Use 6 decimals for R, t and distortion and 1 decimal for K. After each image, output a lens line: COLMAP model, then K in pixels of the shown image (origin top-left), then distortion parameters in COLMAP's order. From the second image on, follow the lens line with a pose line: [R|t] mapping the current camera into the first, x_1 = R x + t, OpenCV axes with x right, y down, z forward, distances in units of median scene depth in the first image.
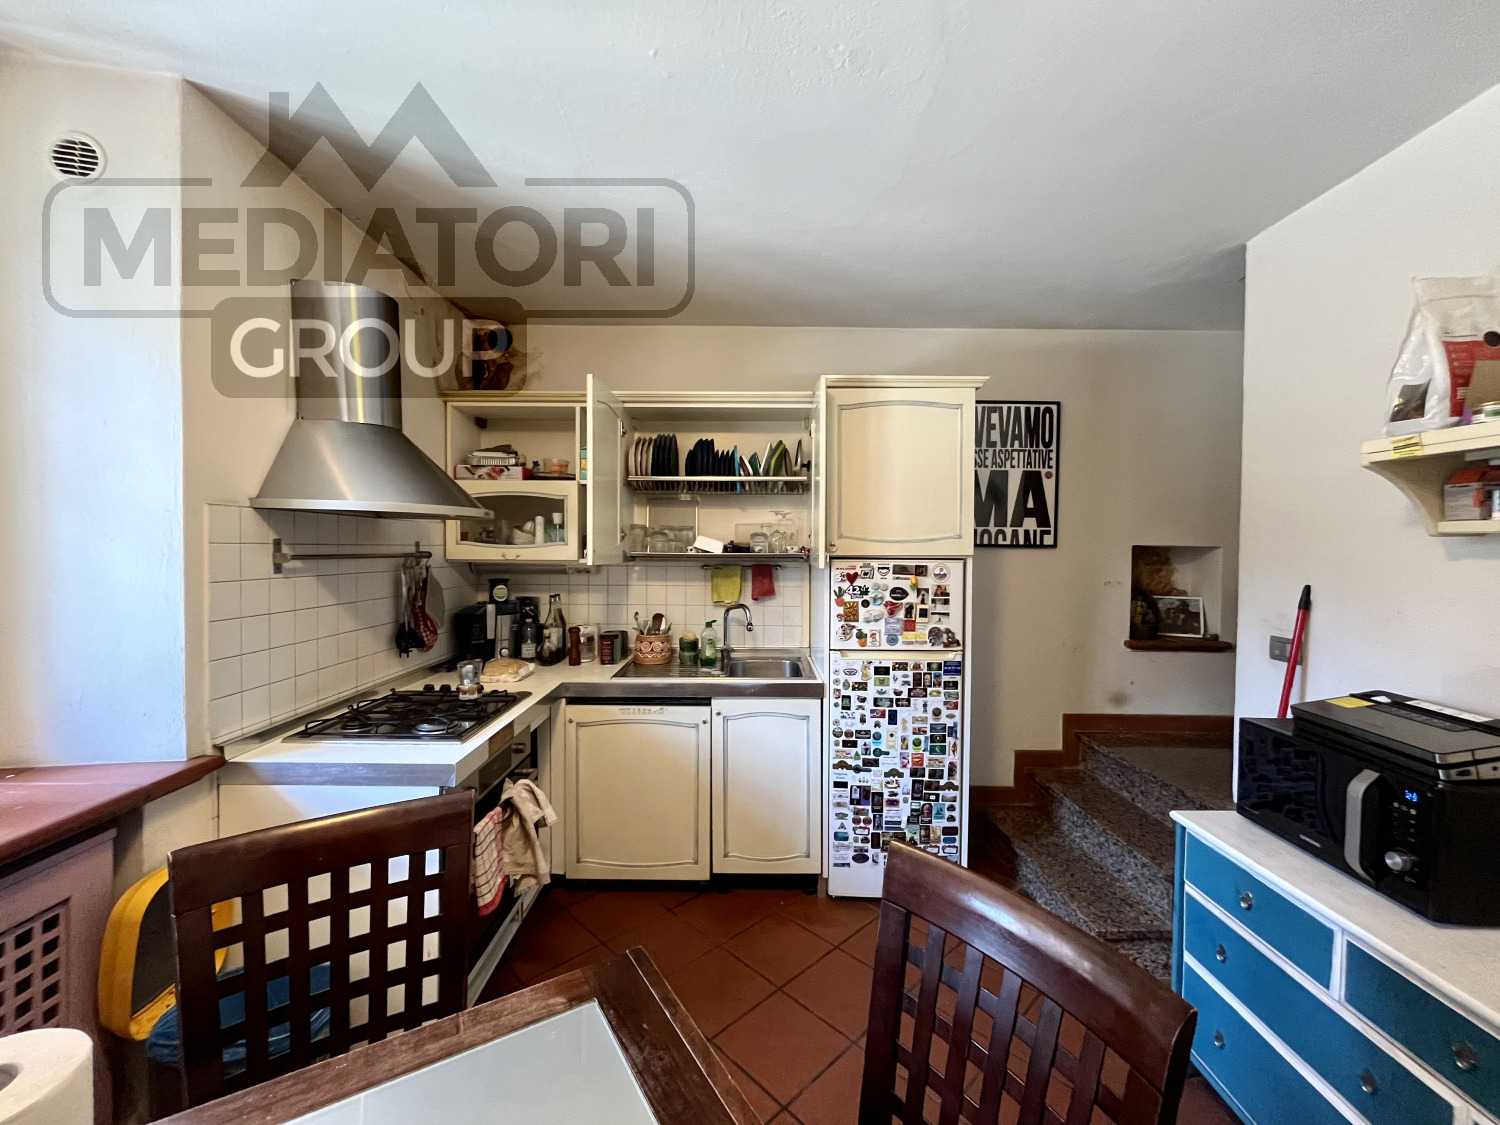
lens RADIAL K [[606.5, 0, 748.7], [0, 606.5, 558.9], [0, 0, 1]] dist [-0.002456, -0.000535]
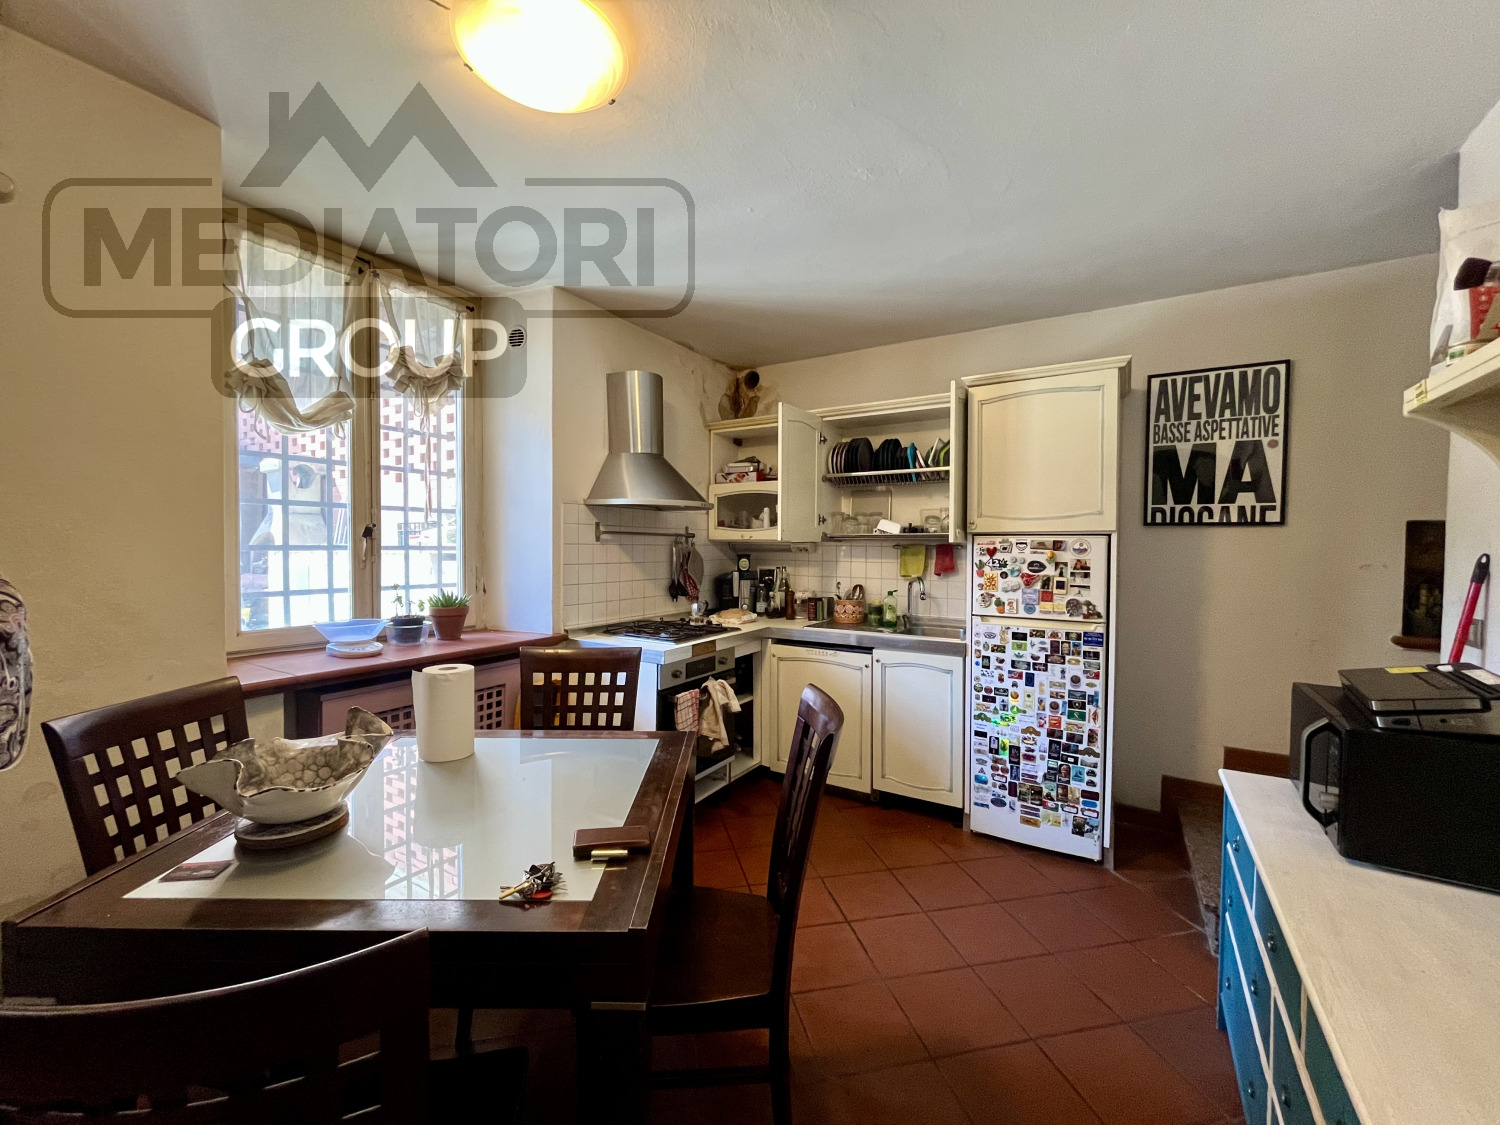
lens RADIAL K [[606.5, 0, 749.3], [0, 606.5, 557.8], [0, 0, 1]] dist [-0.002456, -0.000535]
pose [[0.852046, 0.010137, -0.523369, 0.374744], [-0.011042, 0.999938, 0.001392, 0.044965], [0.523350, 0.004593, 0.852105, -0.199057]]
